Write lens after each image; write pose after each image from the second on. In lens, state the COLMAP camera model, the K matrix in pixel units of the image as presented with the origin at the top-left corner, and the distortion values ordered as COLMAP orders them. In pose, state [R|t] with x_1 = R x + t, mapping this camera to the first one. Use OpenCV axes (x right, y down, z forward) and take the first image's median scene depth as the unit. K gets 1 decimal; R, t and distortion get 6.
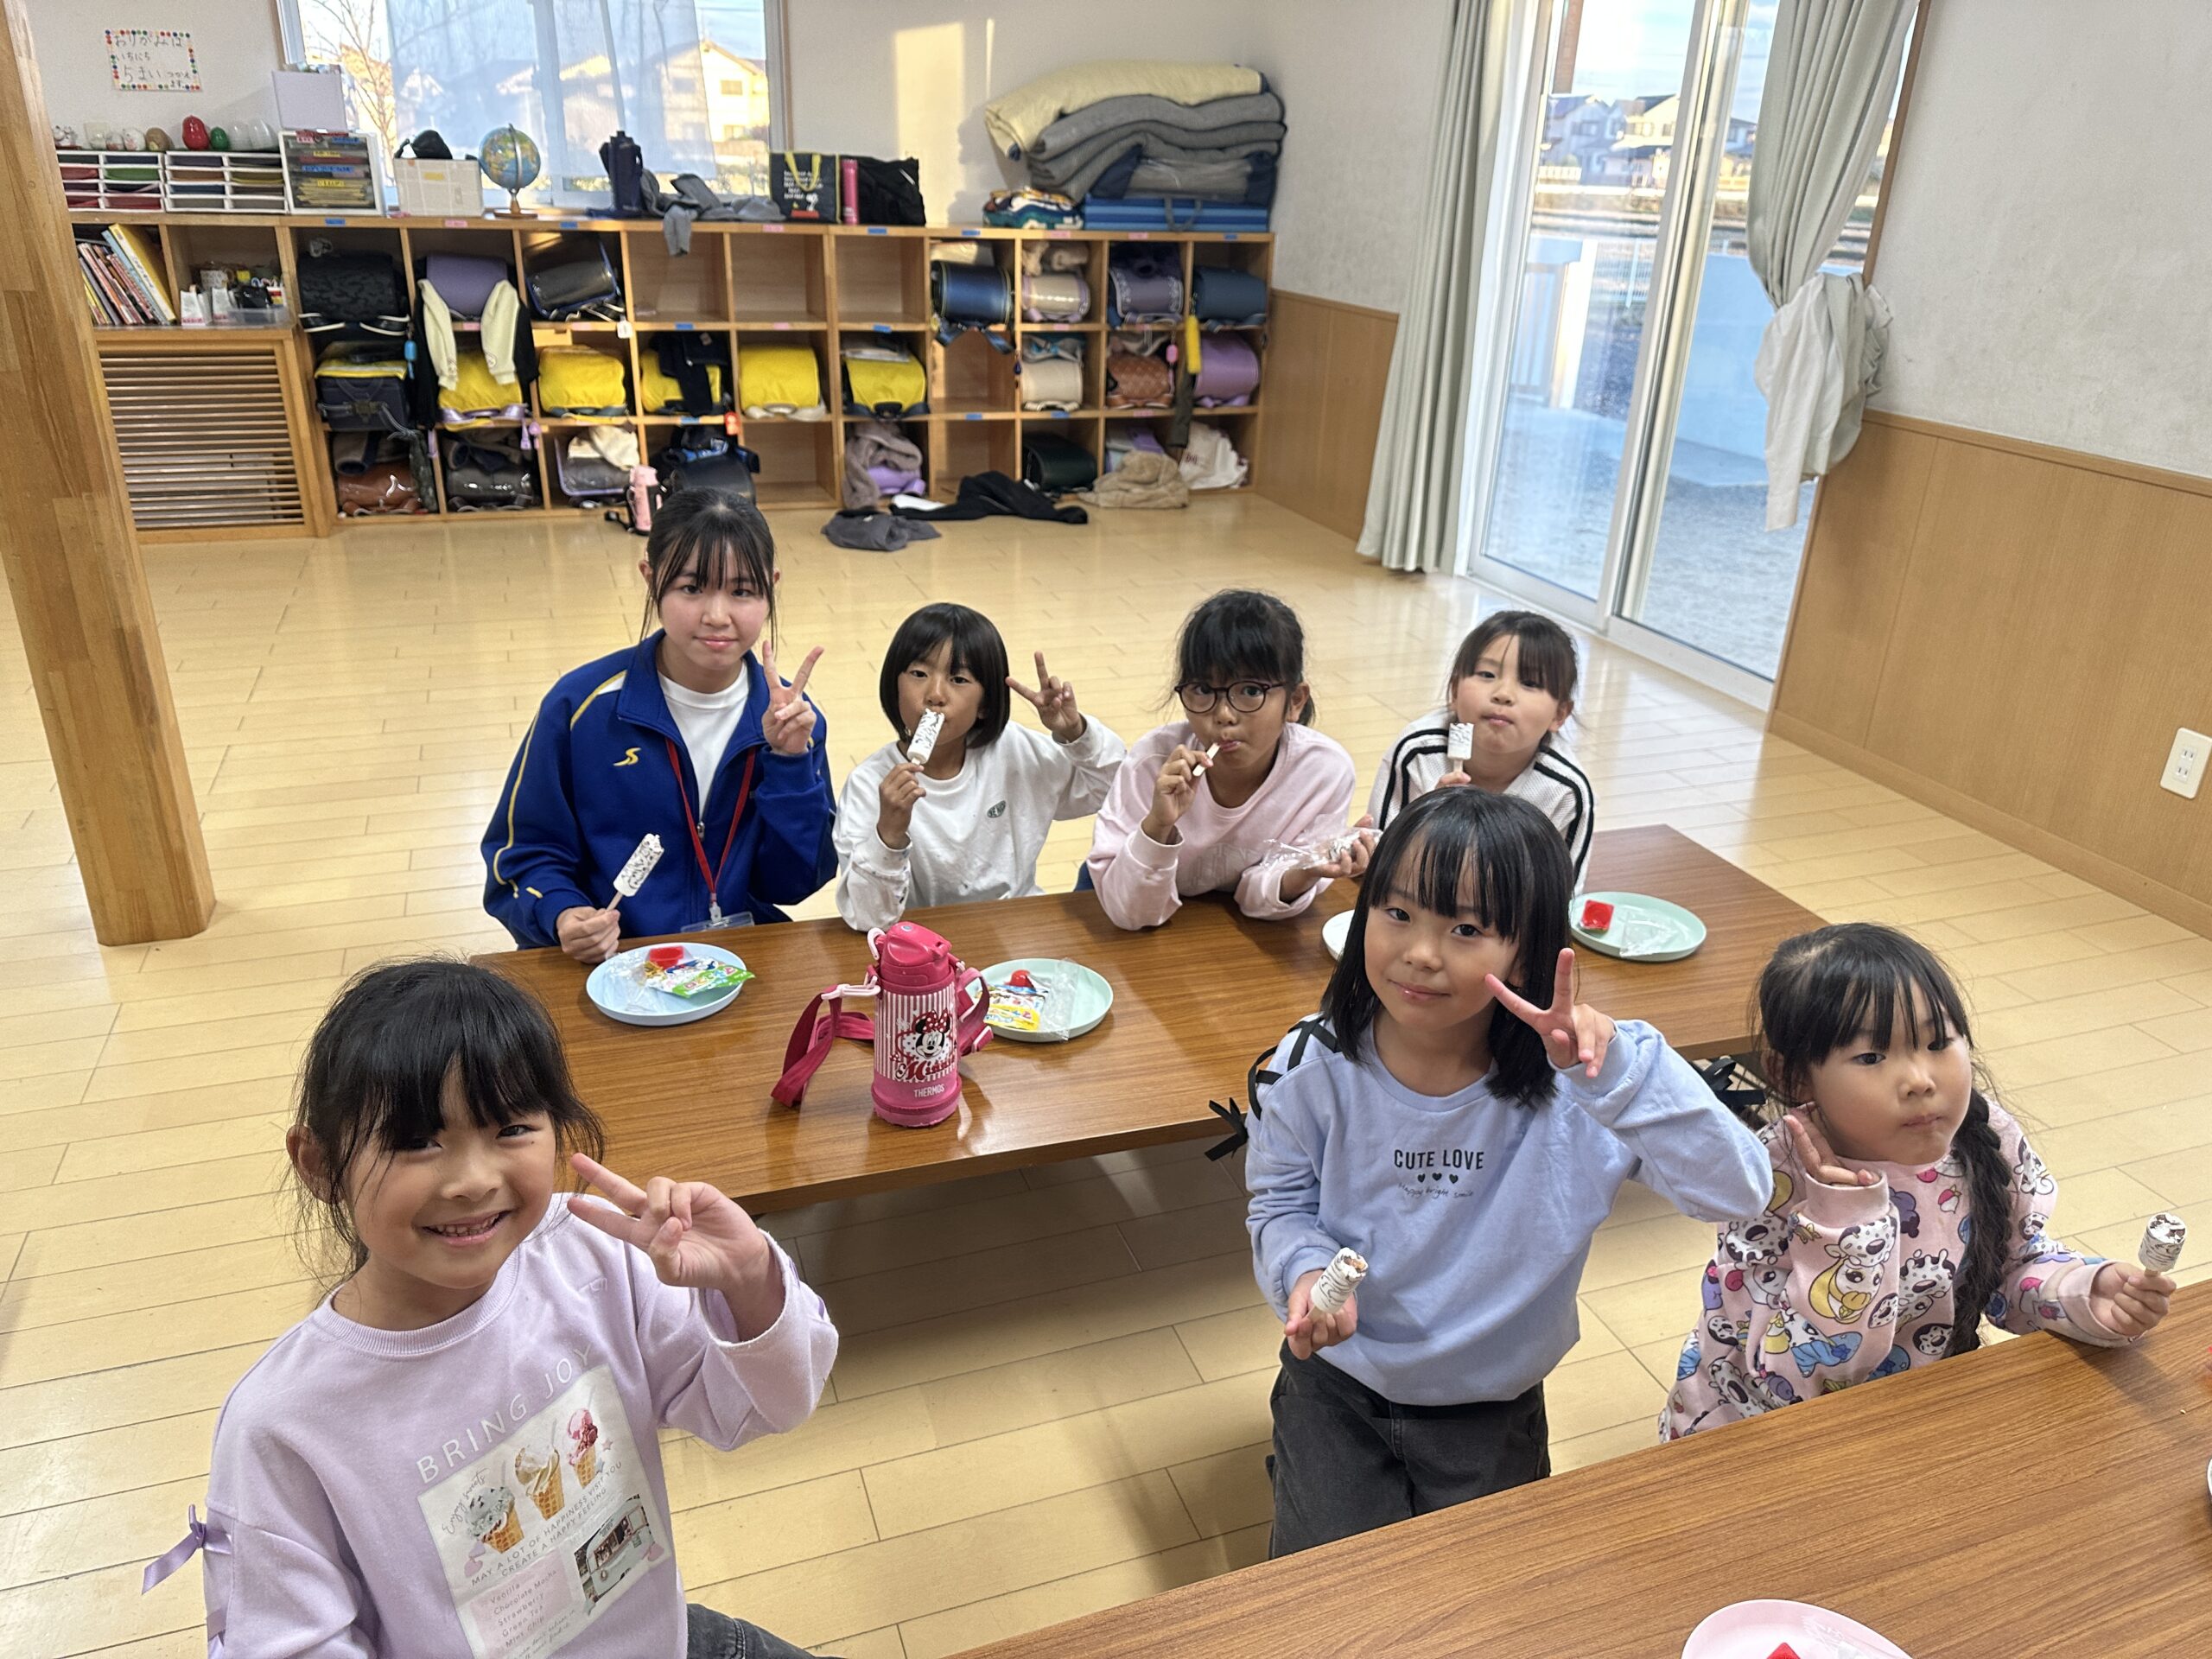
lens RADIAL K [[1579.7, 0, 1109.7], [0, 1579.7, 813.5], [0, 0, 1]] dist [0.024795, -0.034230]
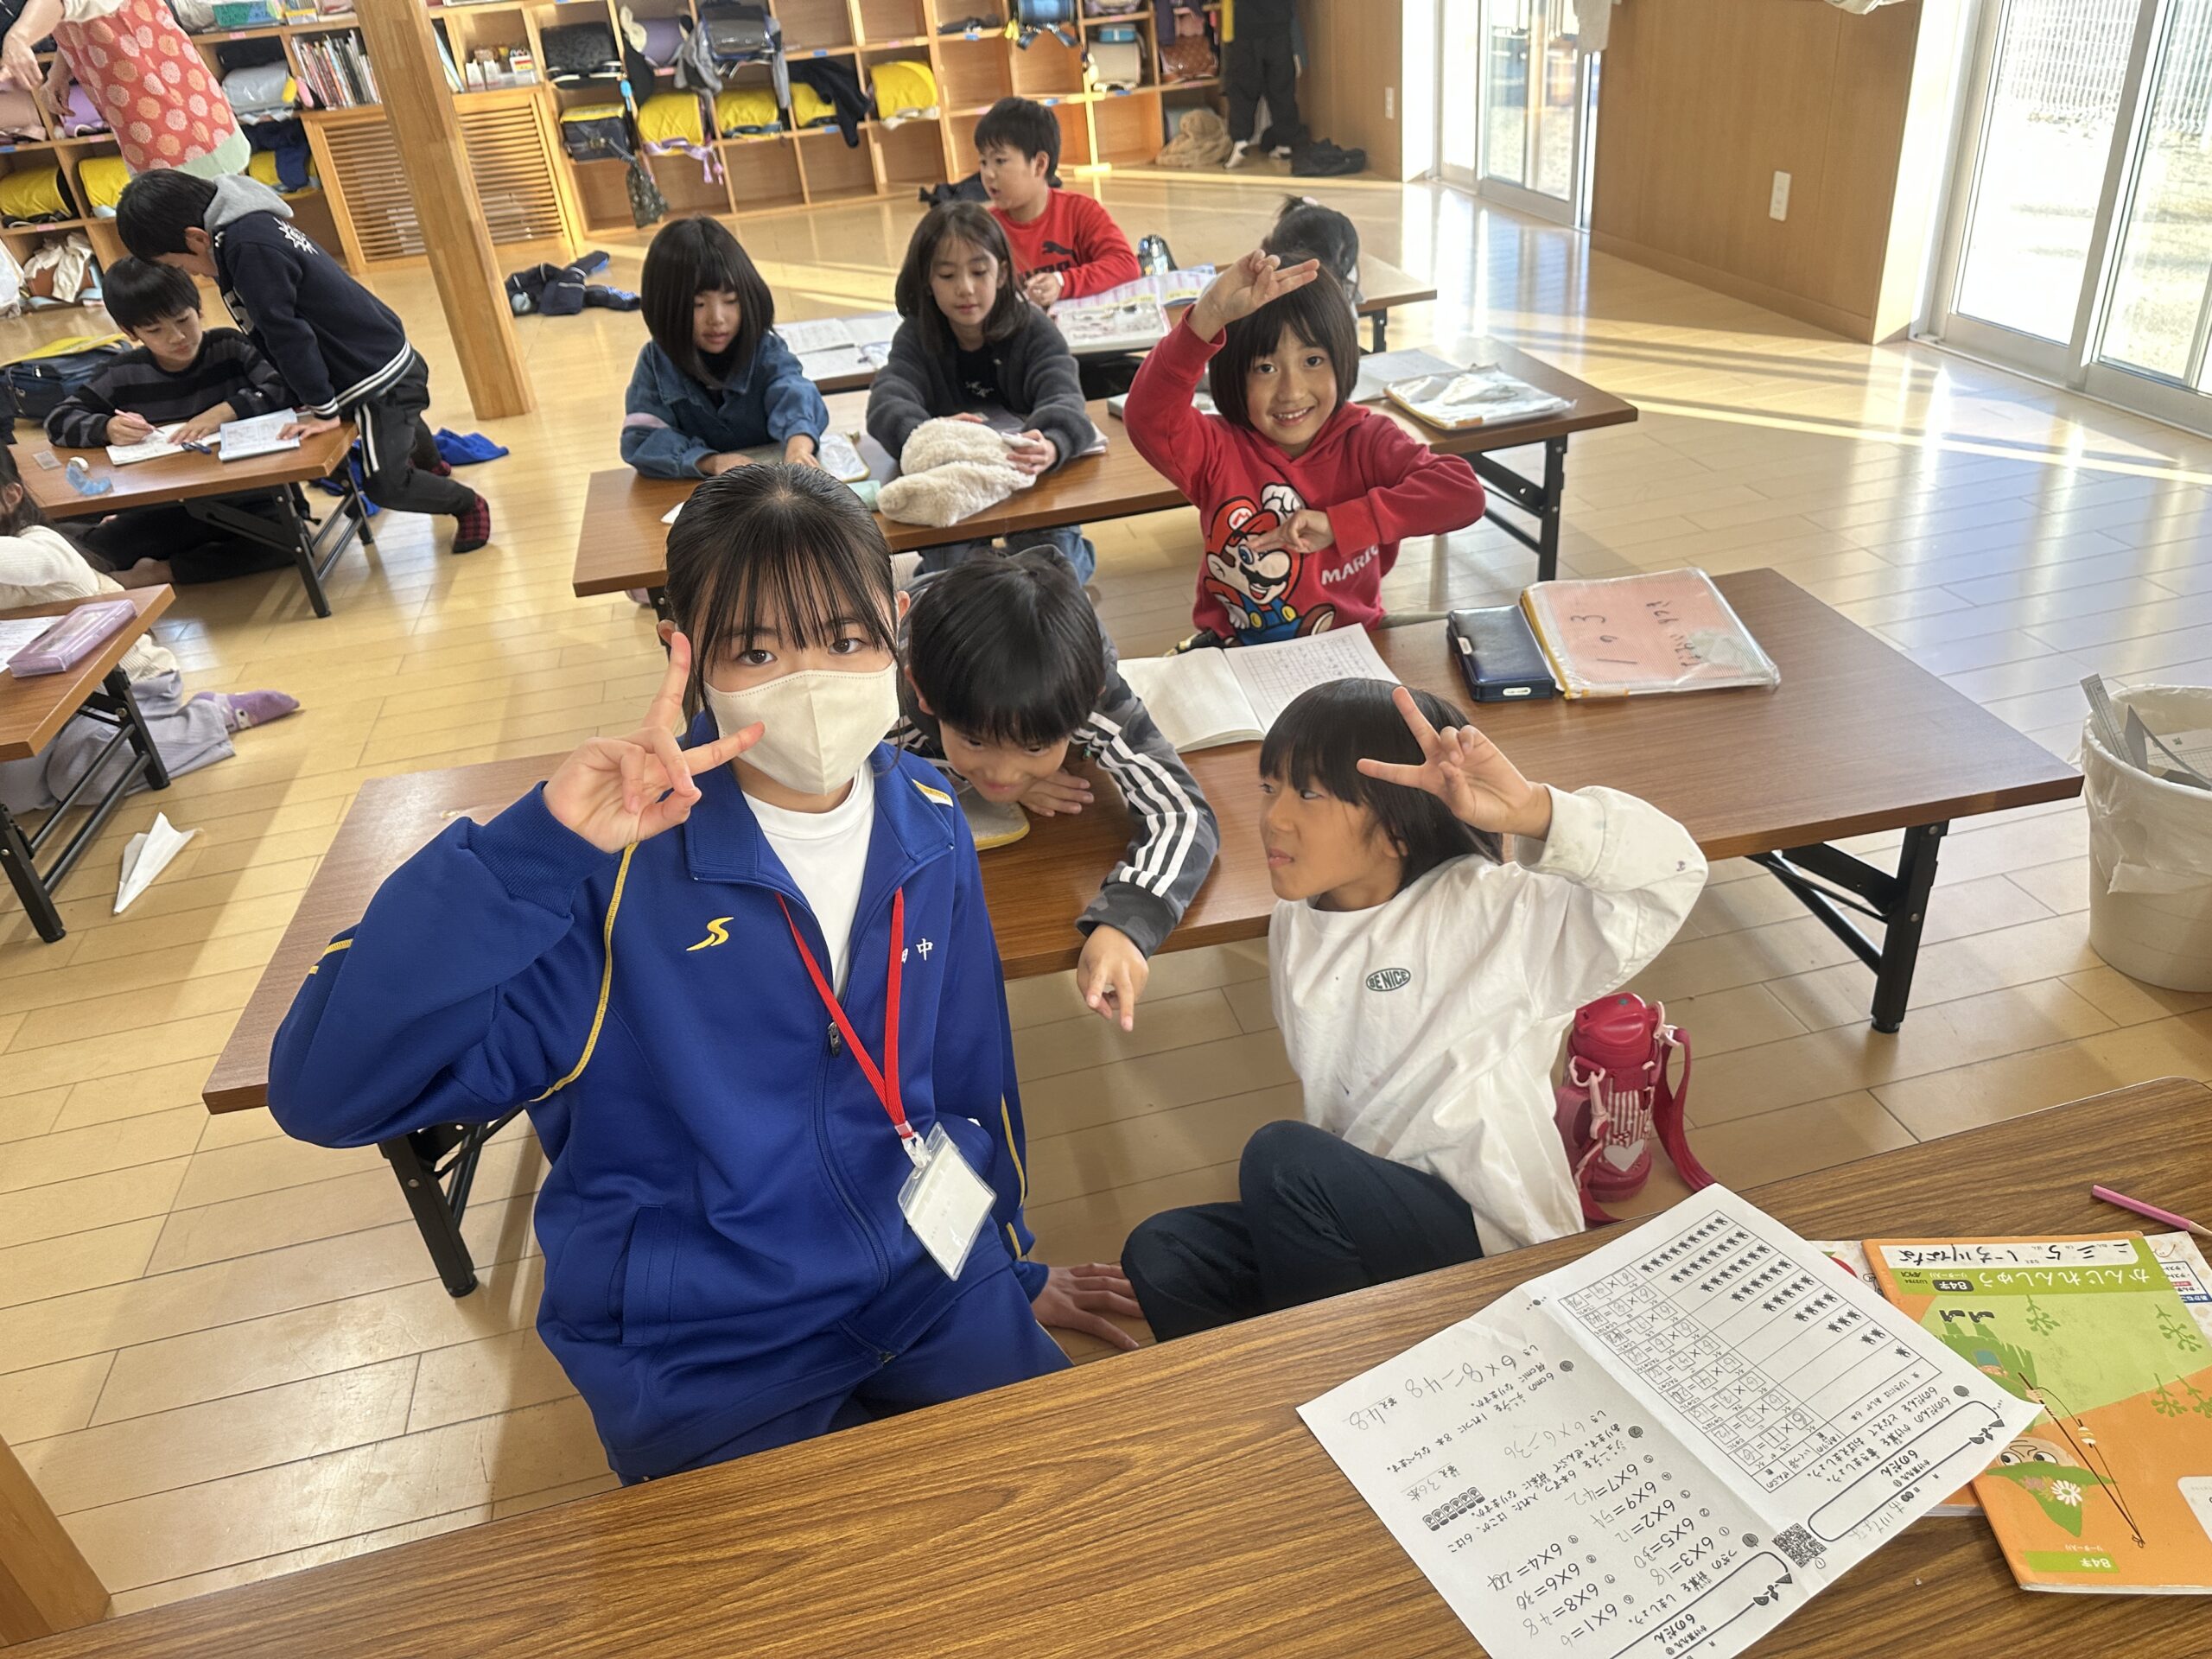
lens RADIAL K [[1579.3, 0, 1106.0], [0, 1579.3, 829.5], [0, 0, 1]] dist [0.008344, -0.014839]
pose [[0.983778, -0.044580, -0.173765, 0.153172], [0.069121, 0.988039, 0.137844, 0.152424], [0.165542, -0.147619, 0.975092, -0.303892]]
